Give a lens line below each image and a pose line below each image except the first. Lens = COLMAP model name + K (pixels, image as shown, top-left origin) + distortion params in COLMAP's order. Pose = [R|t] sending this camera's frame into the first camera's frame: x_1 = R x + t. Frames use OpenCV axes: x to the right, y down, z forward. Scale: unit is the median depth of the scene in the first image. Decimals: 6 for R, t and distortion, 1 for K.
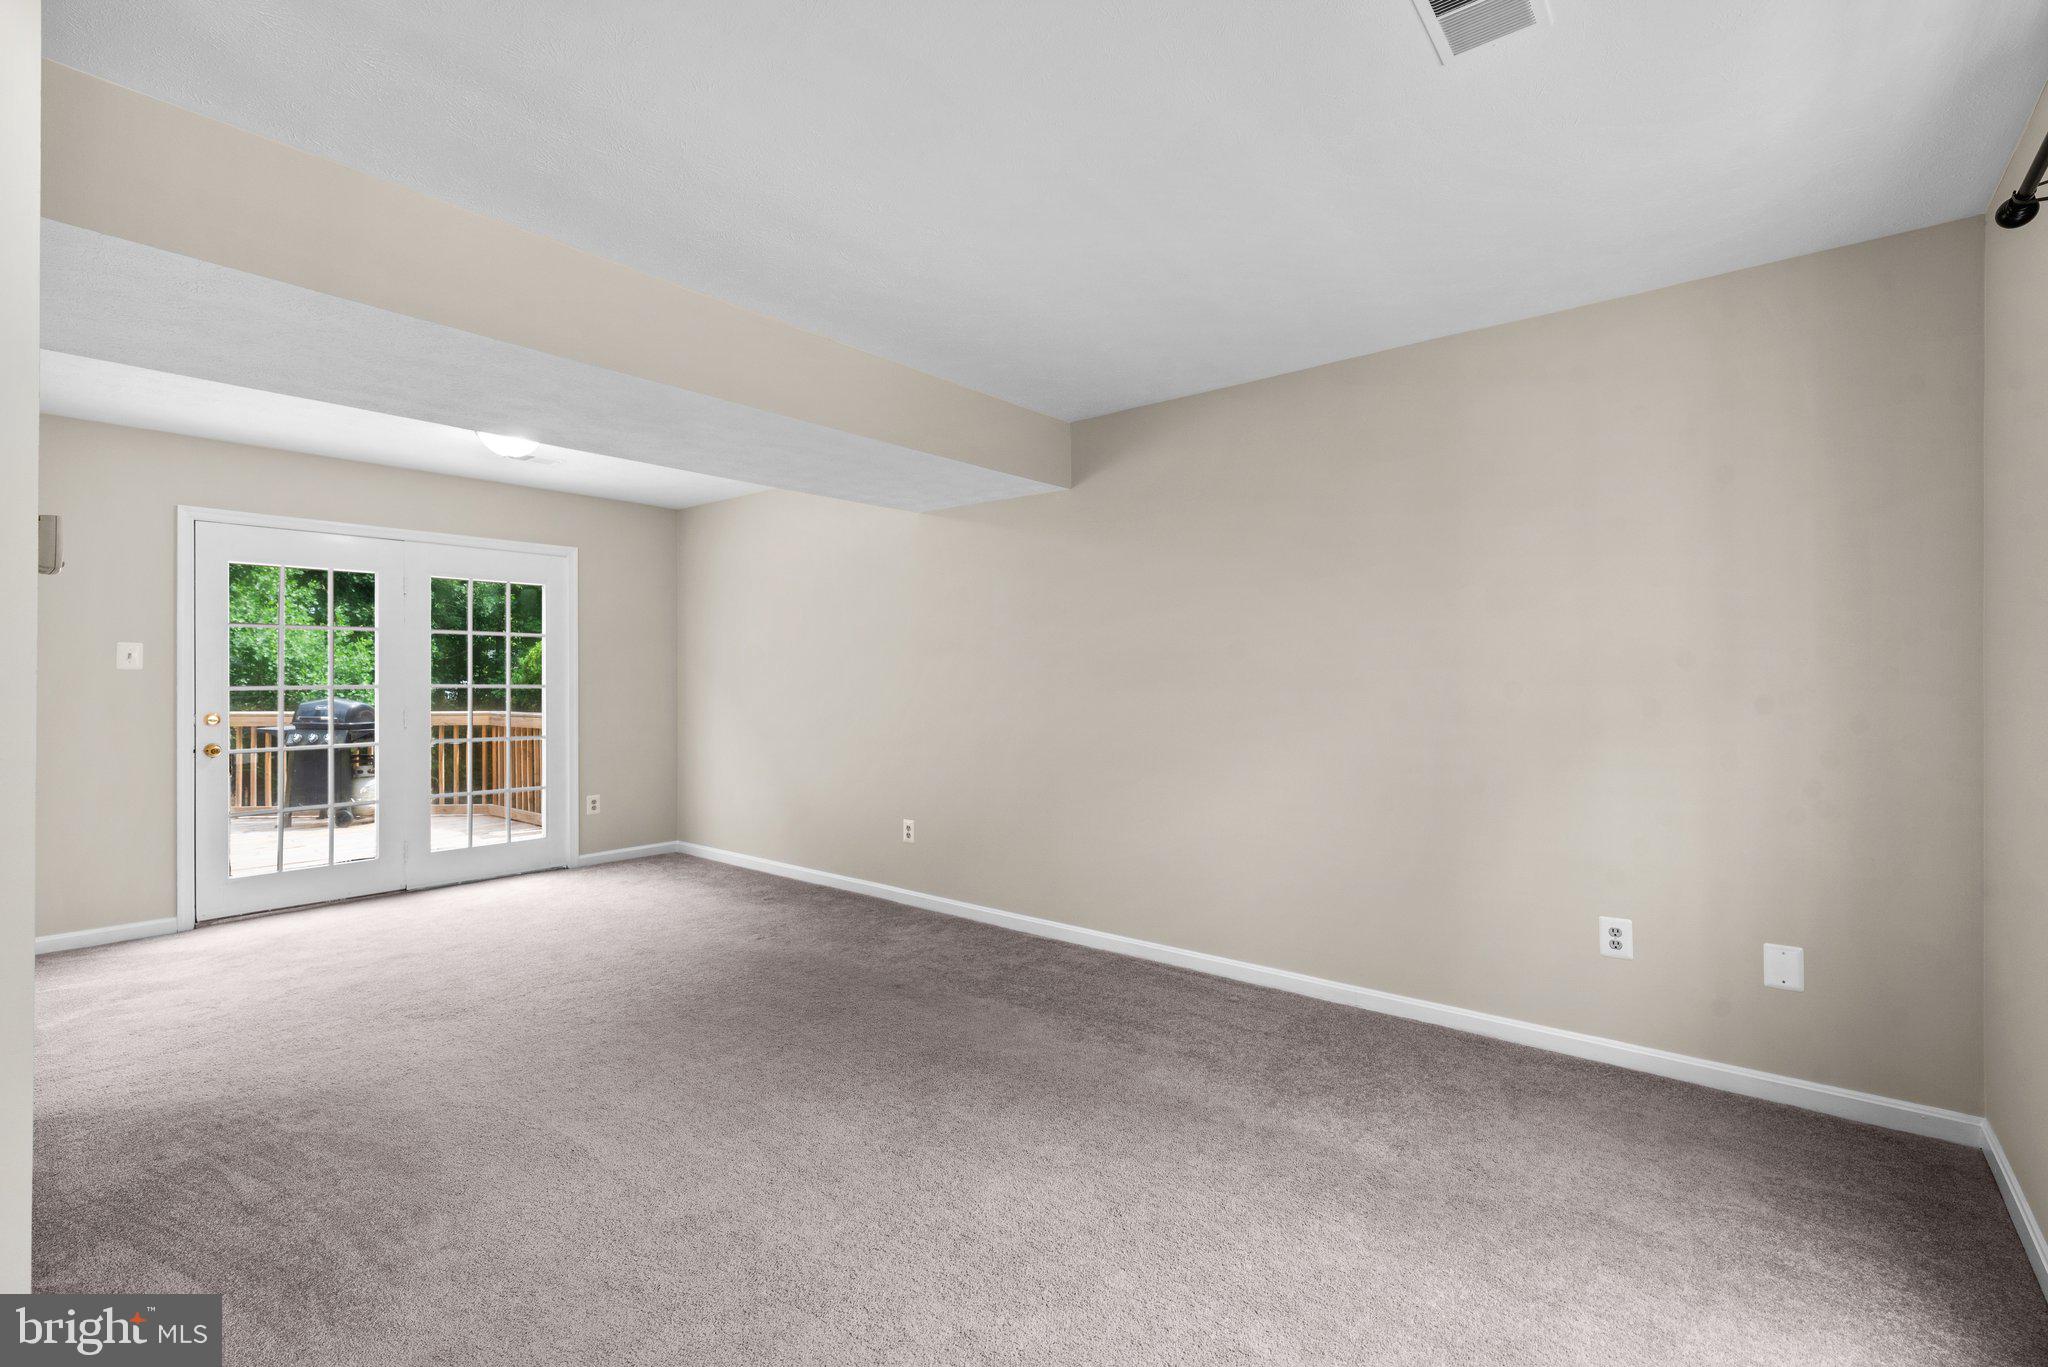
lens RADIAL K [[906.3, 0, 1025.6], [0, 906.3, 681.8], [0, 0, 1]] dist [-0.000023, -0.000024]
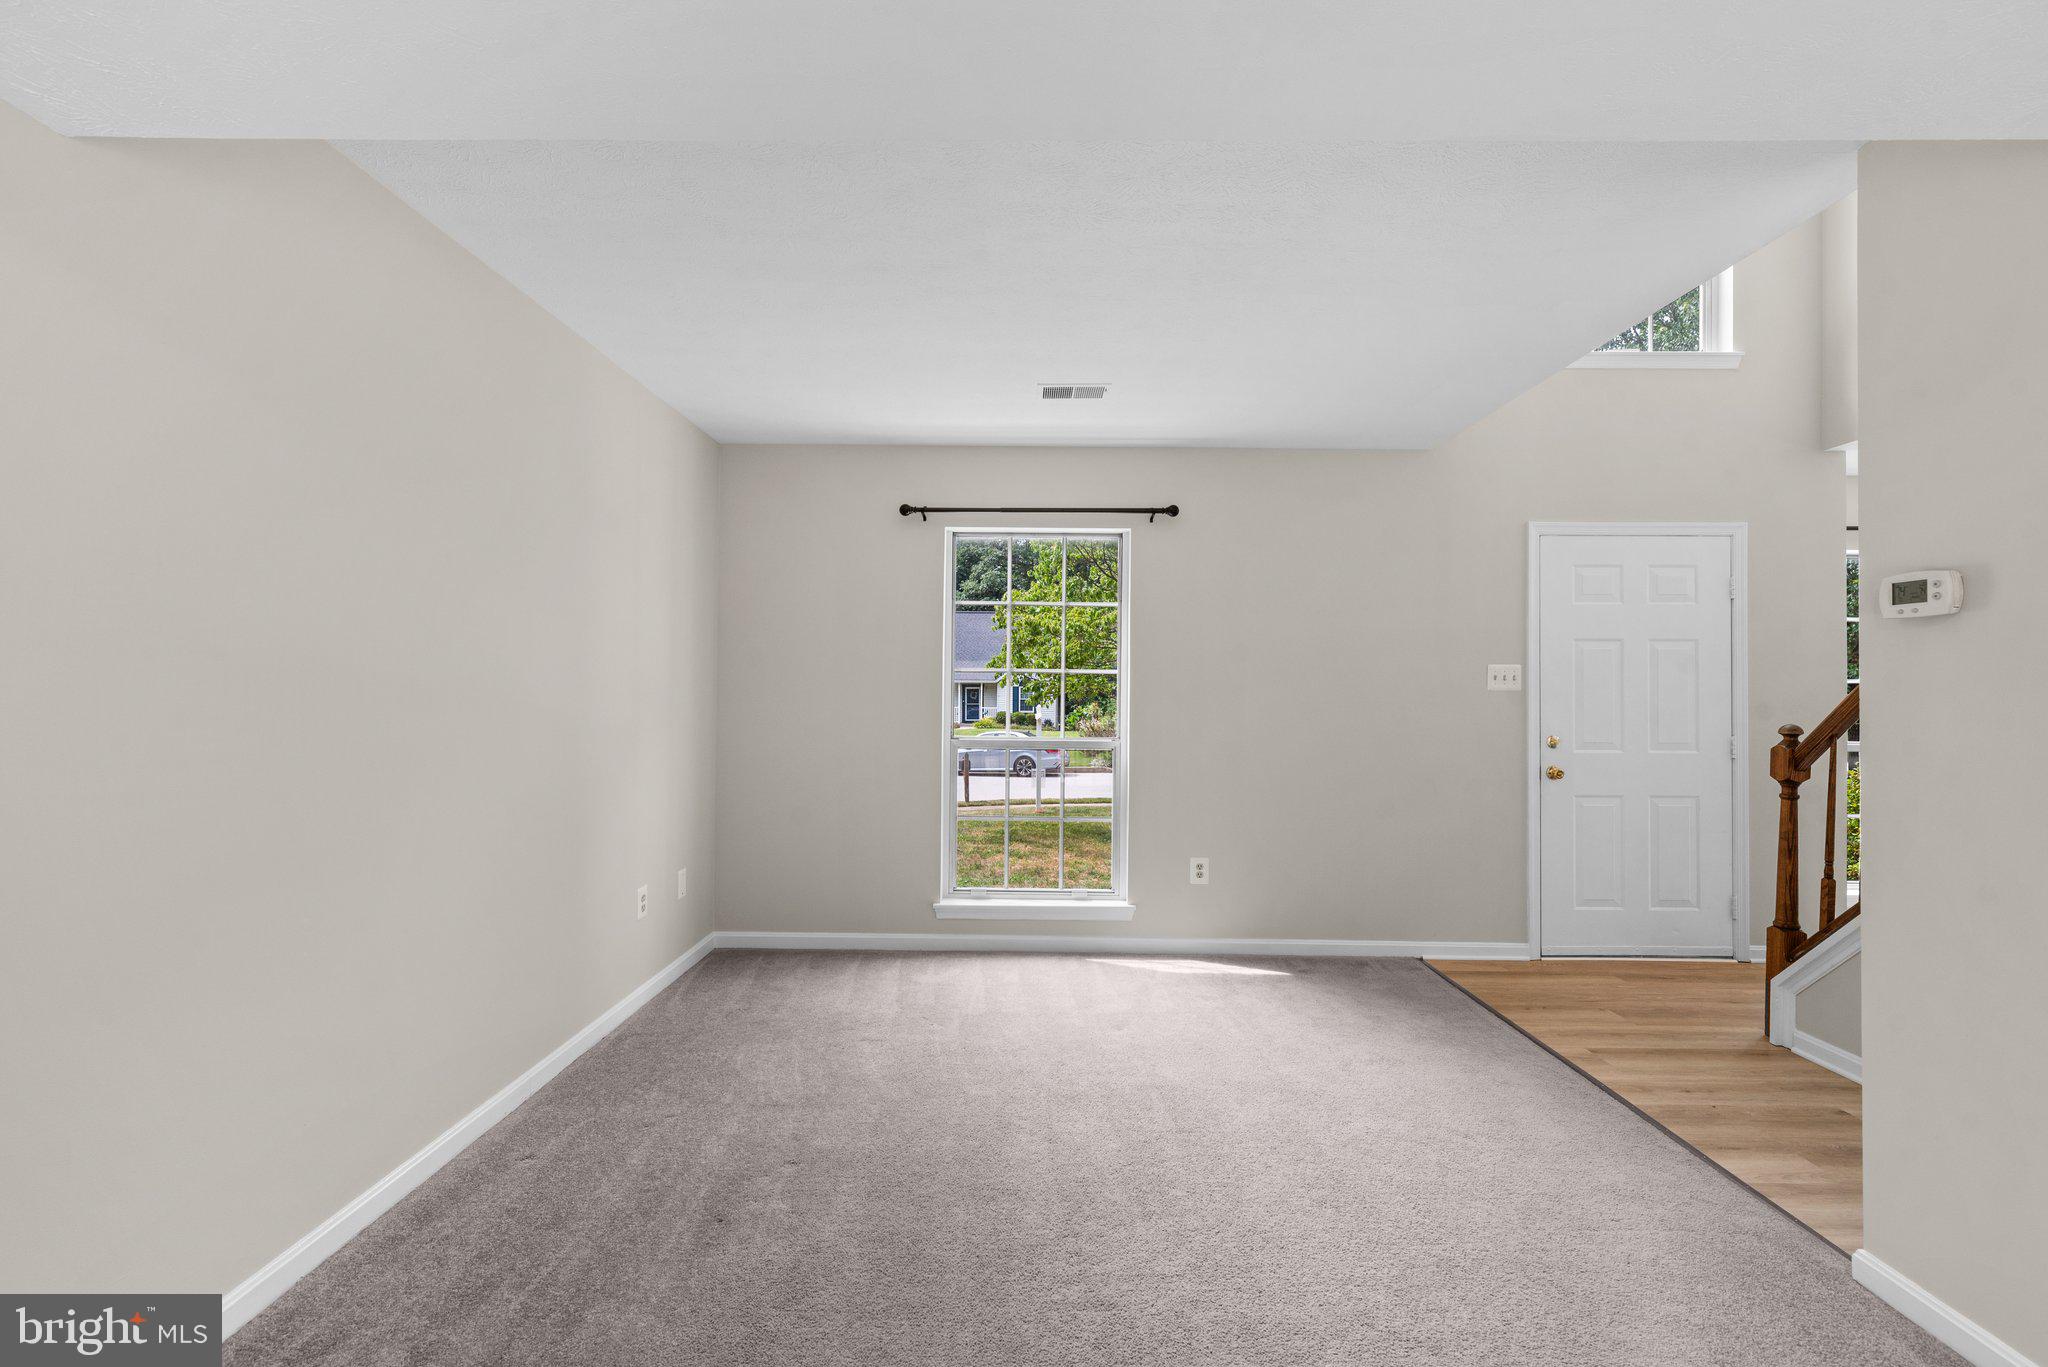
lens RADIAL K [[925.2, 0, 1024.6], [0, 925.2, 686.8], [0, 0, 1]] dist [-0.000194, 0.000160]
pose [[-0.633594, 0.001480, 0.773664, -0.399914], [-0.003265, 0.999984, -0.004587, -0.005958], [-0.773659, -0.005432, -0.633579, 0.841743]]
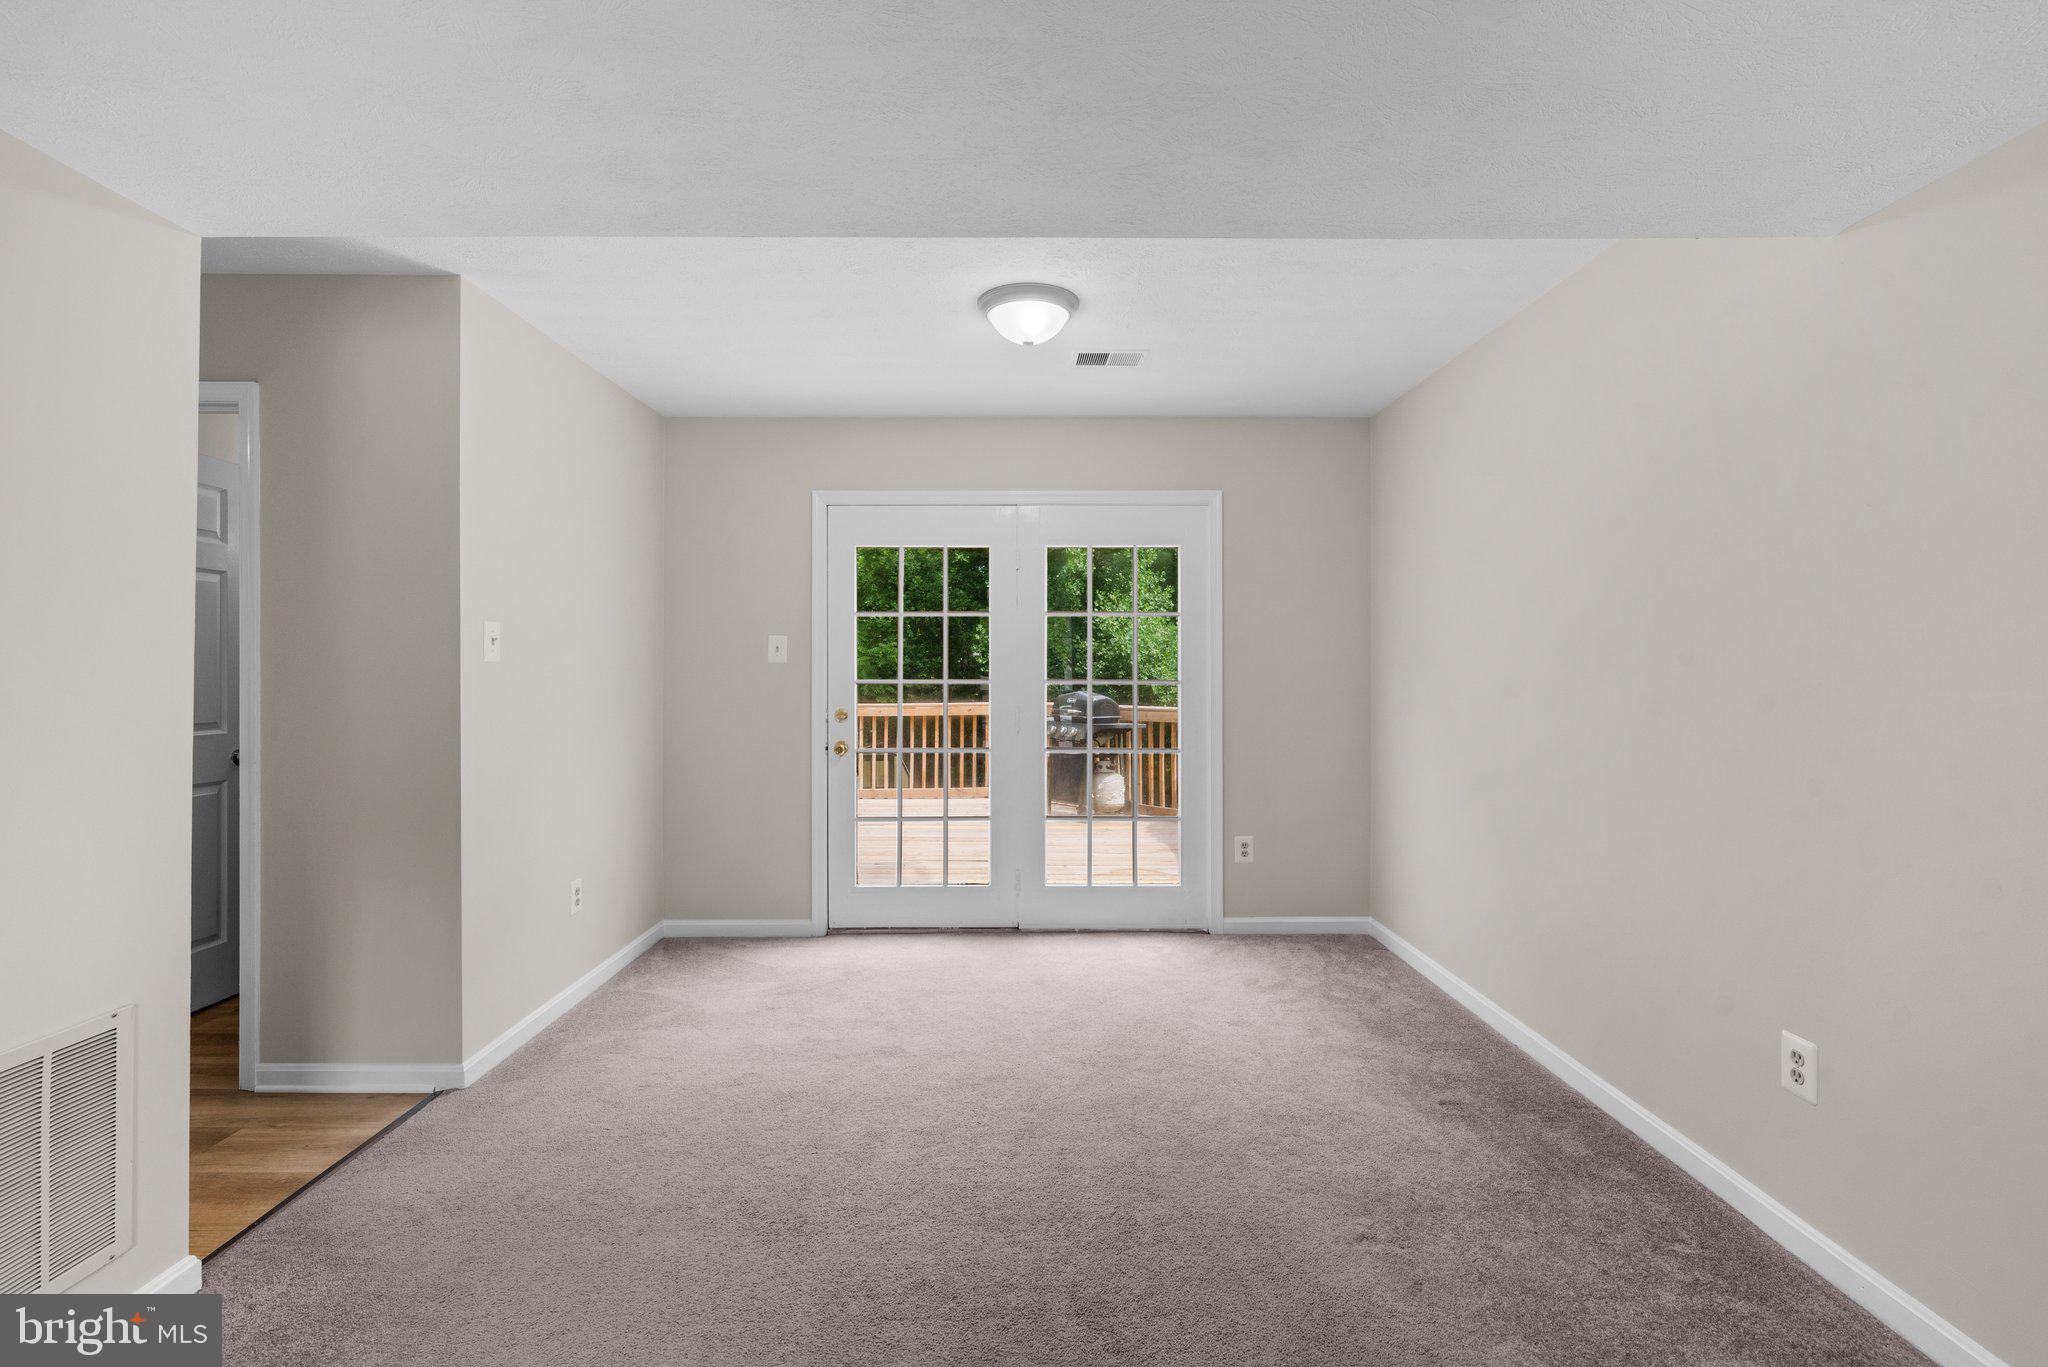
lens RADIAL K [[923.4, 0, 1024.0], [0, 923.4, 683.5], [0, 0, 1]] dist [-0.000452, -0.000555]
pose [[0.642747, 0.010531, -0.766006, -0.042898], [-0.003118, 0.999933, 0.011131, -0.002951], [0.766072, -0.004766, 0.642737, 0.512646]]
